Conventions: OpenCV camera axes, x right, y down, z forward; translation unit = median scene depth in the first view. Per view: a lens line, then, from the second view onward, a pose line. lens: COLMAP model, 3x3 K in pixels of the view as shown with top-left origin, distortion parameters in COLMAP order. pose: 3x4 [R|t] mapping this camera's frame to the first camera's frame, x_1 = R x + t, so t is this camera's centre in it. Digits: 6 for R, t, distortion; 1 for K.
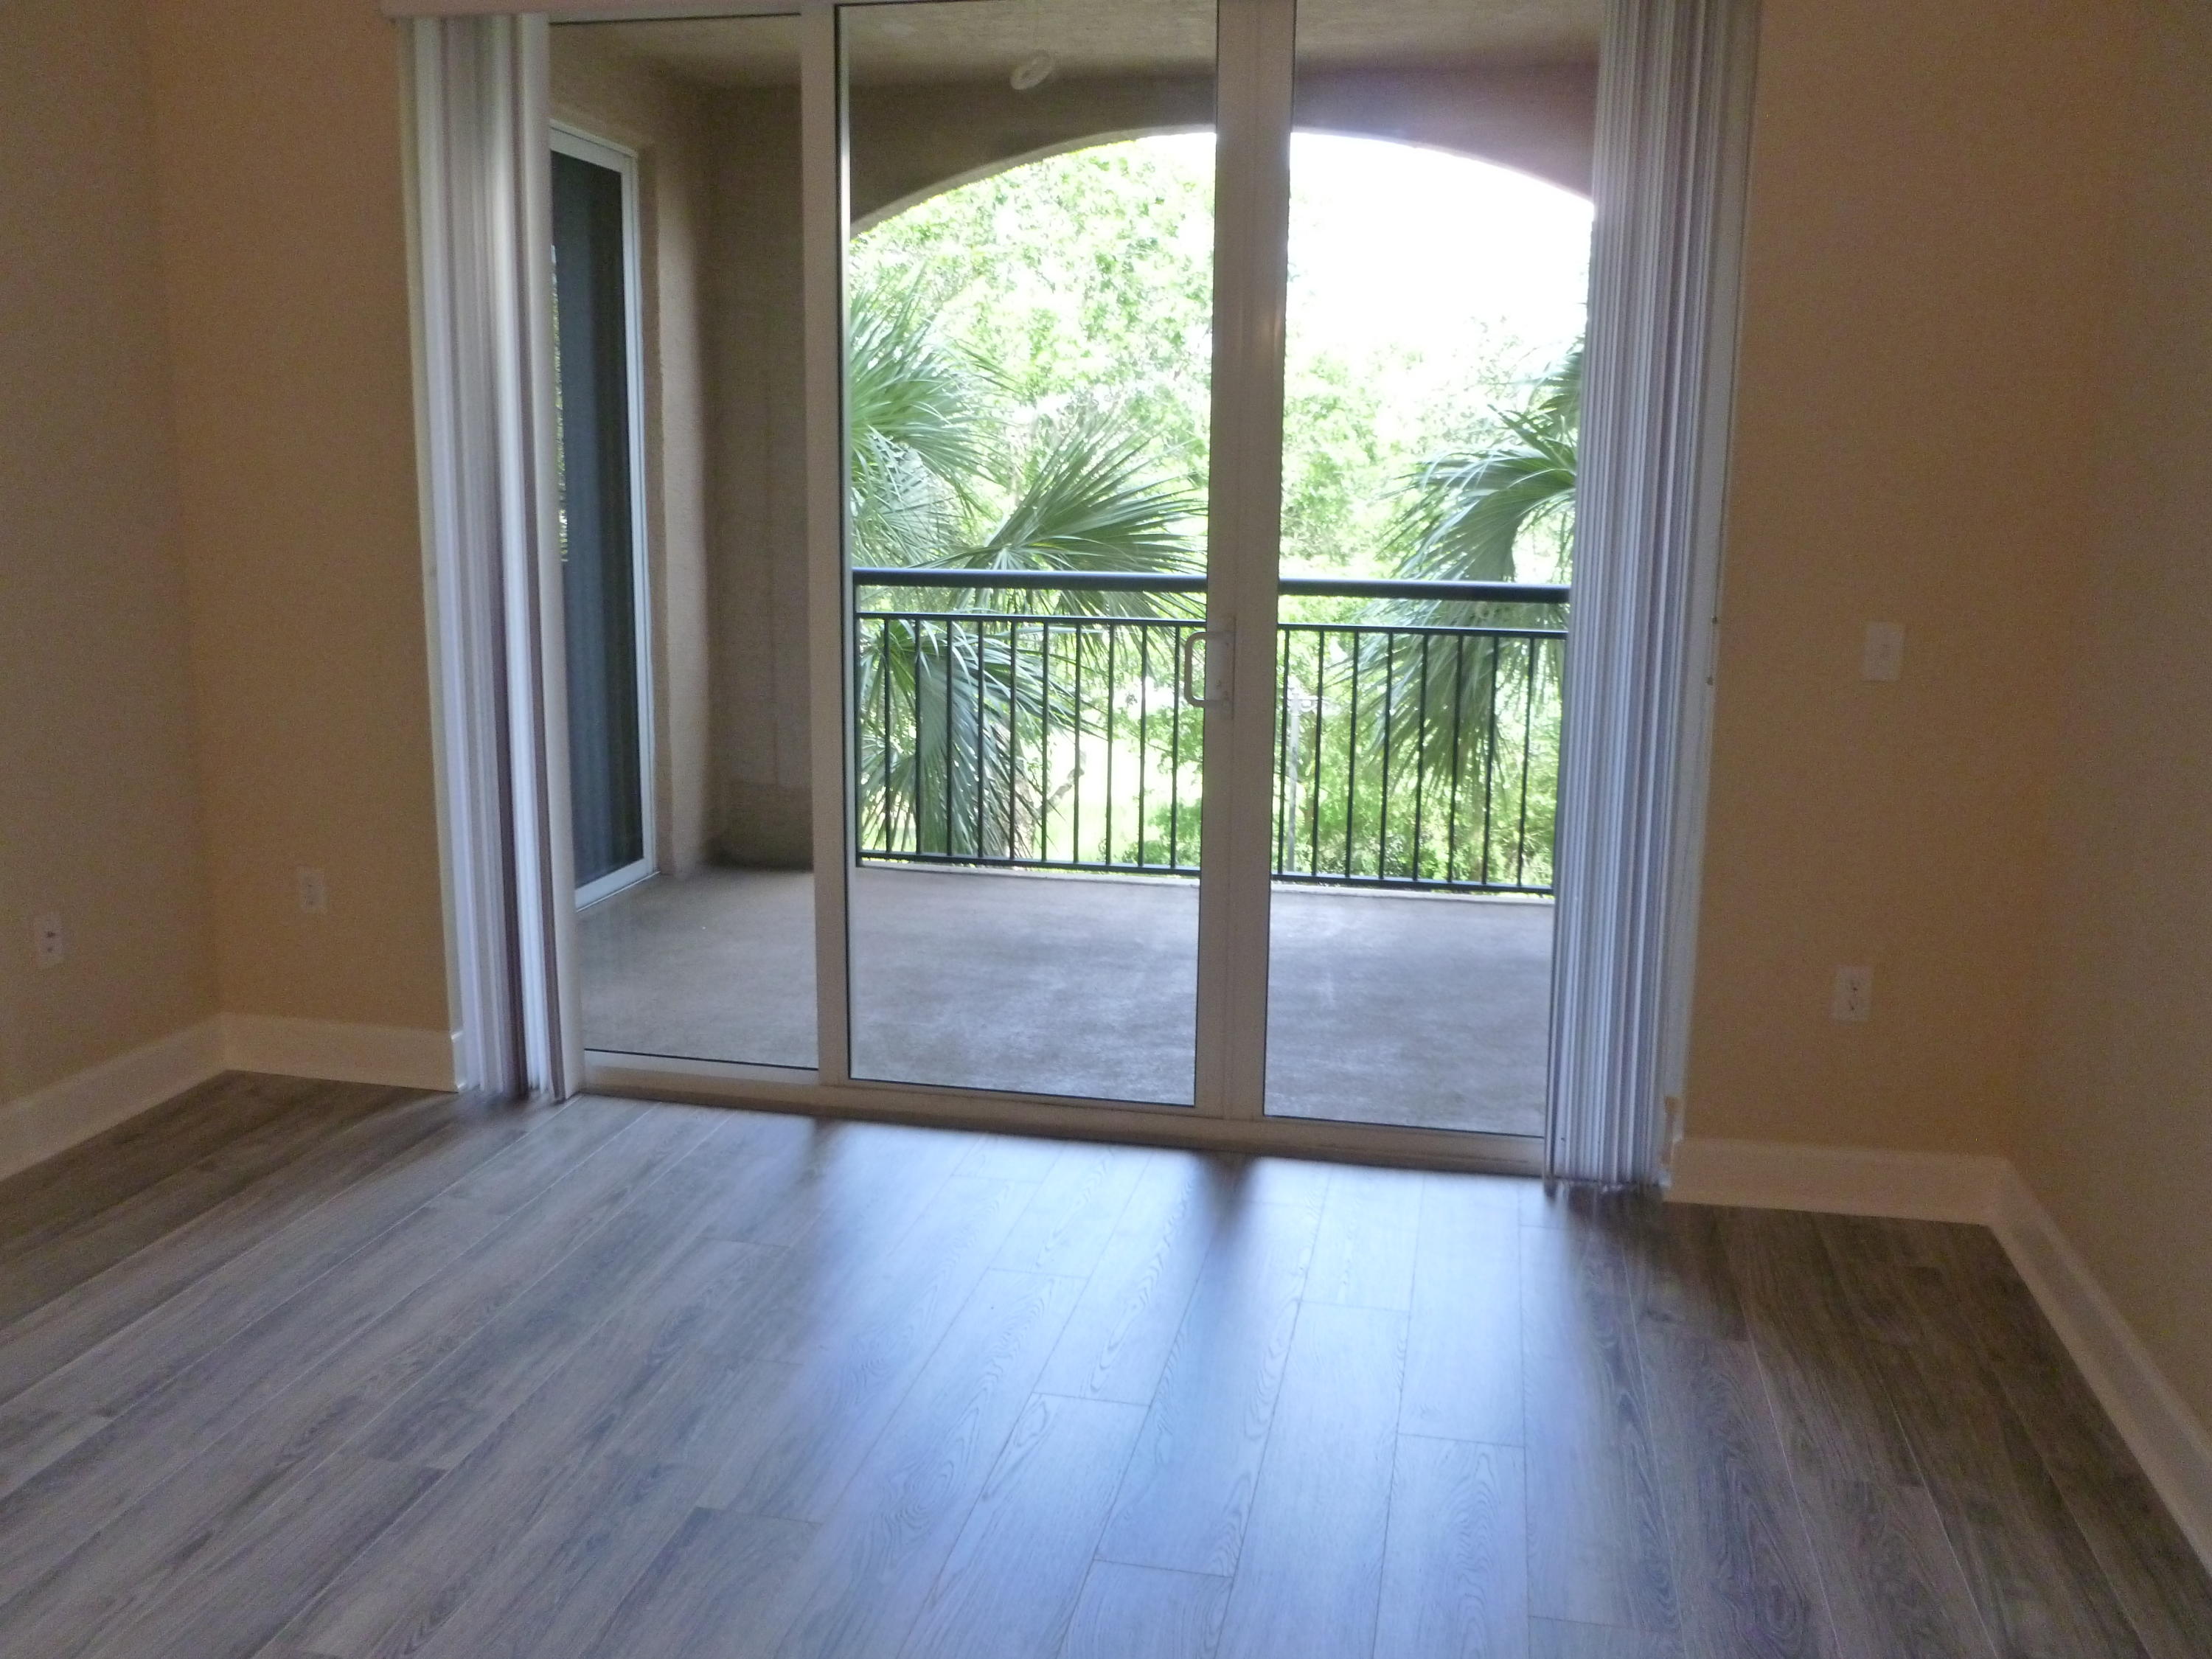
lens RADIAL K [[1870.6, 0, 1073.3], [0, 1870.6, 827.2], [0, 0, 1]] dist [-0.018826, -0.008259]
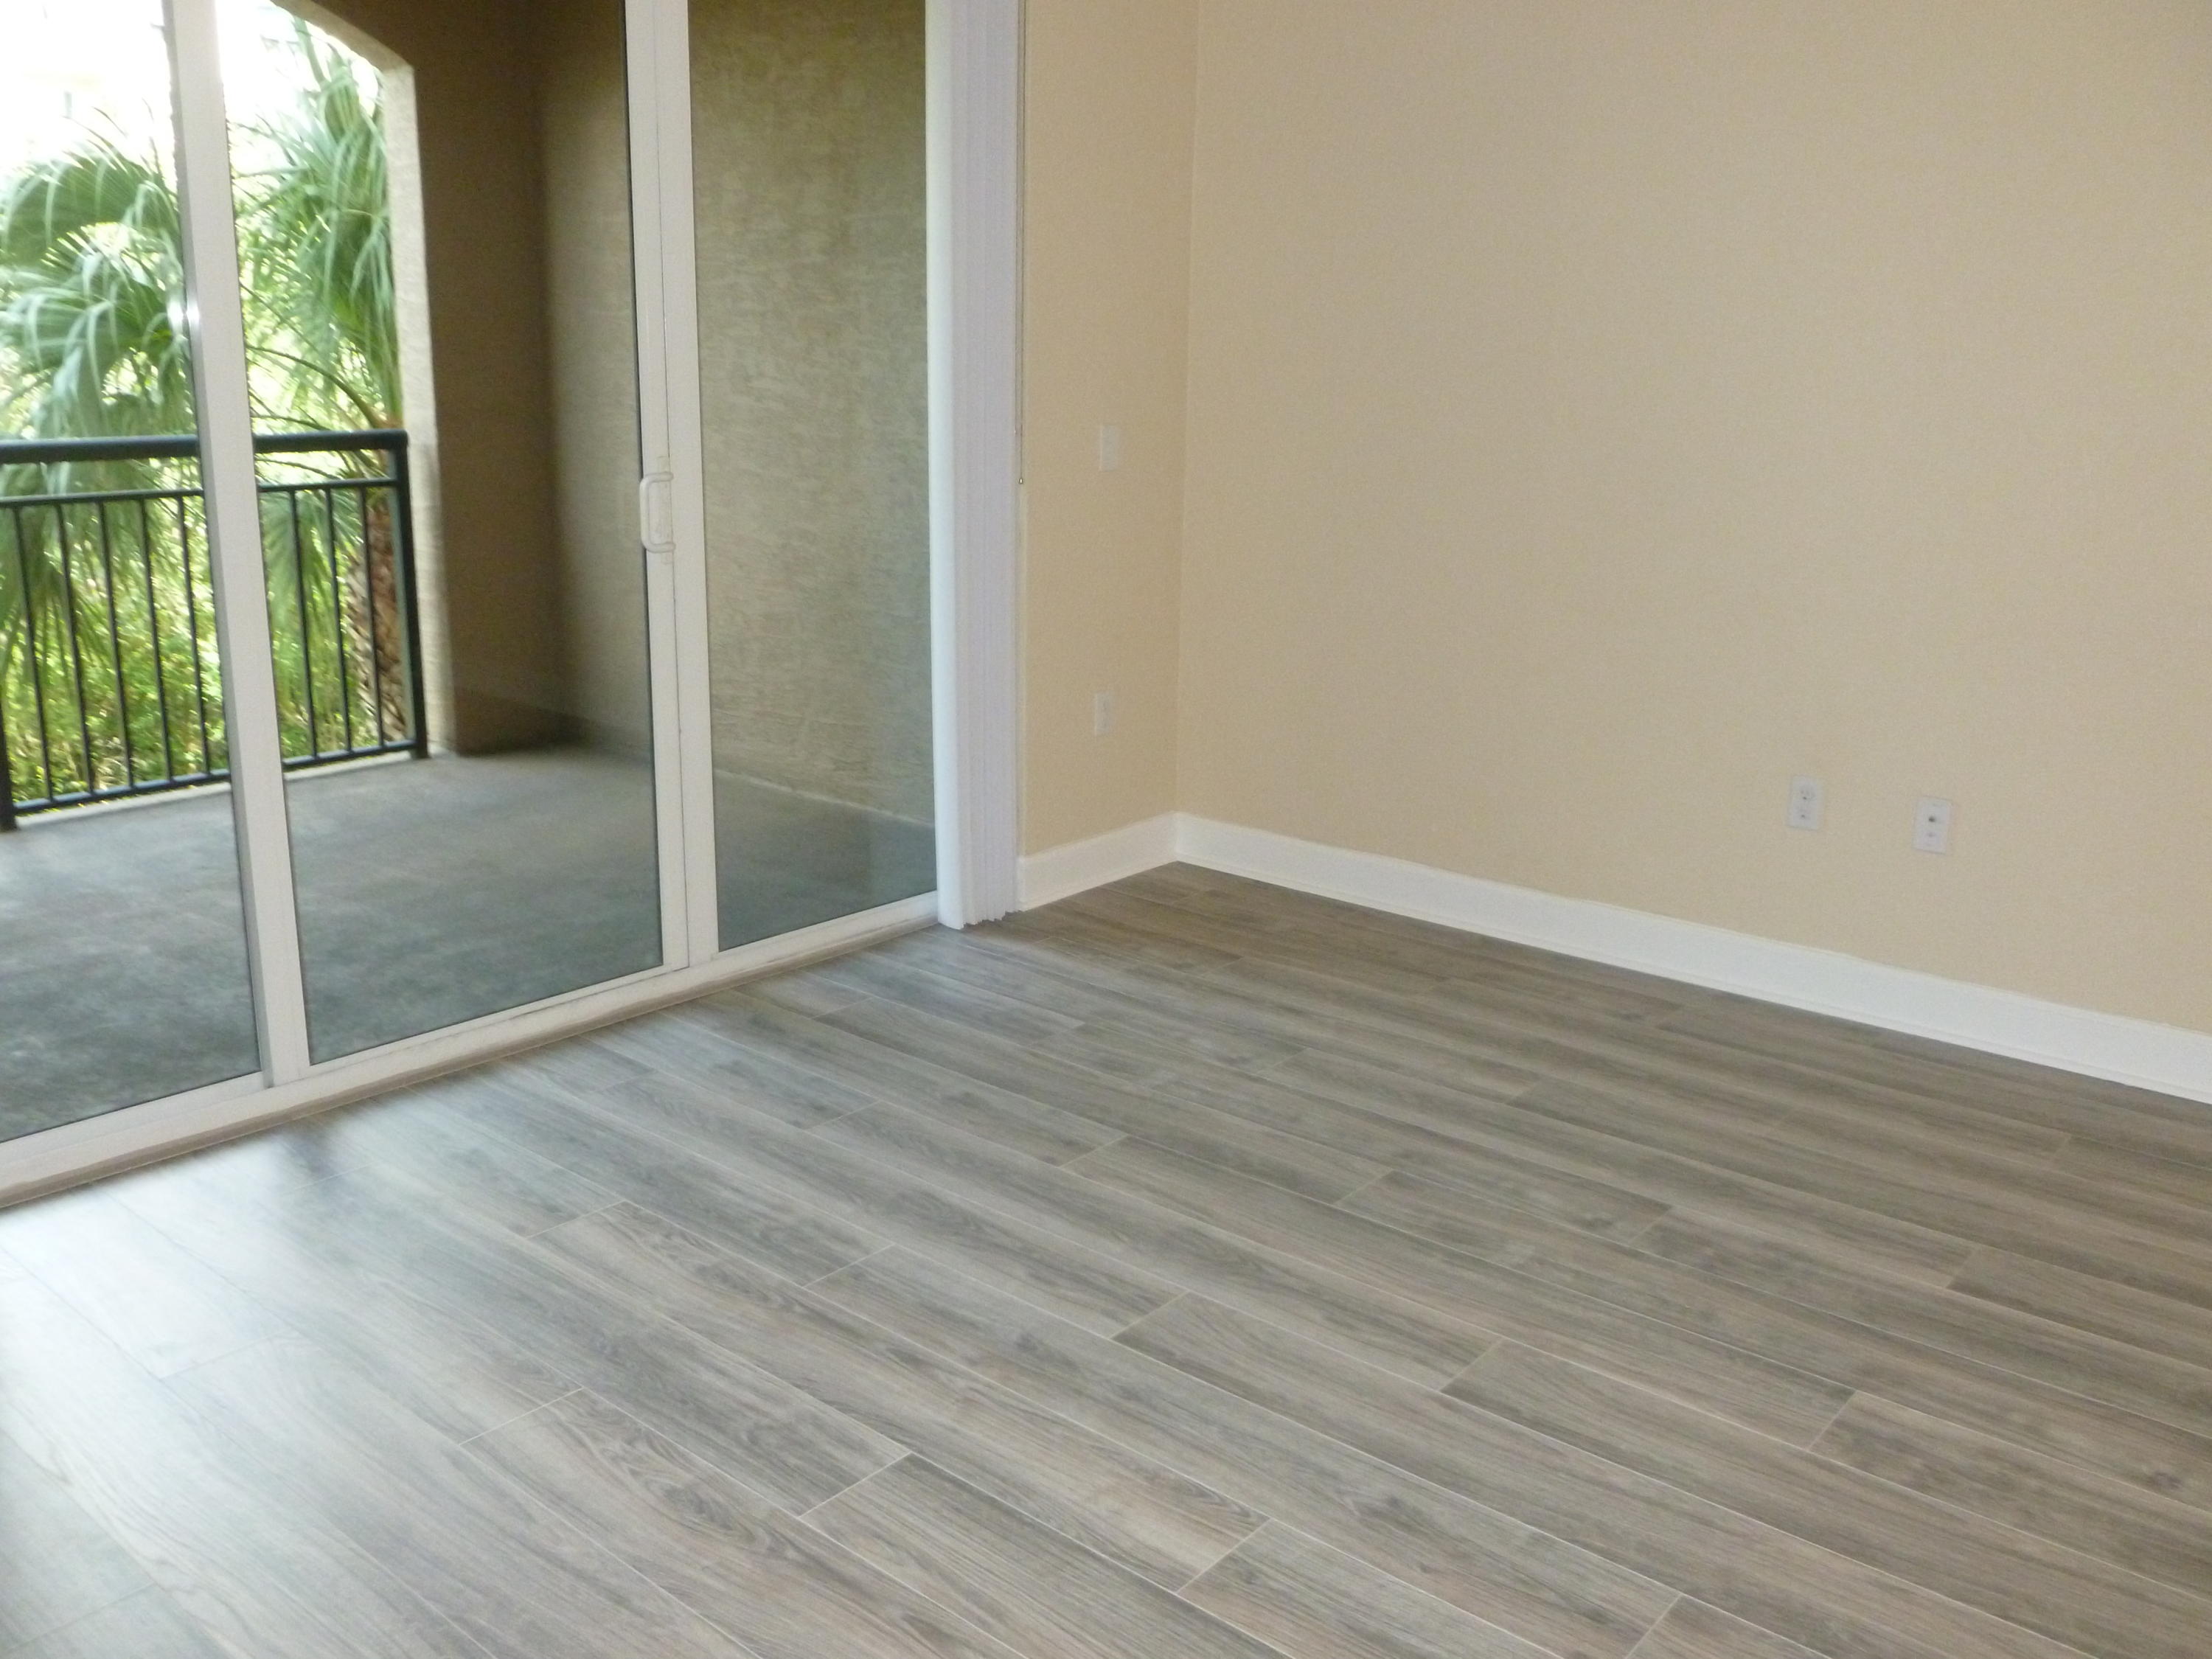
lens RADIAL K [[1870.6, 0, 1073.3], [0, 1870.6, 827.2], [0, 0, 1]] dist [-0.018826, -0.008259]
pose [[0.469532, -0.220455, 0.854950, -0.745116], [0.152753, 0.974007, 0.167264, -0.061083], [-0.869601, 0.052060, 0.491002, 0.361502]]
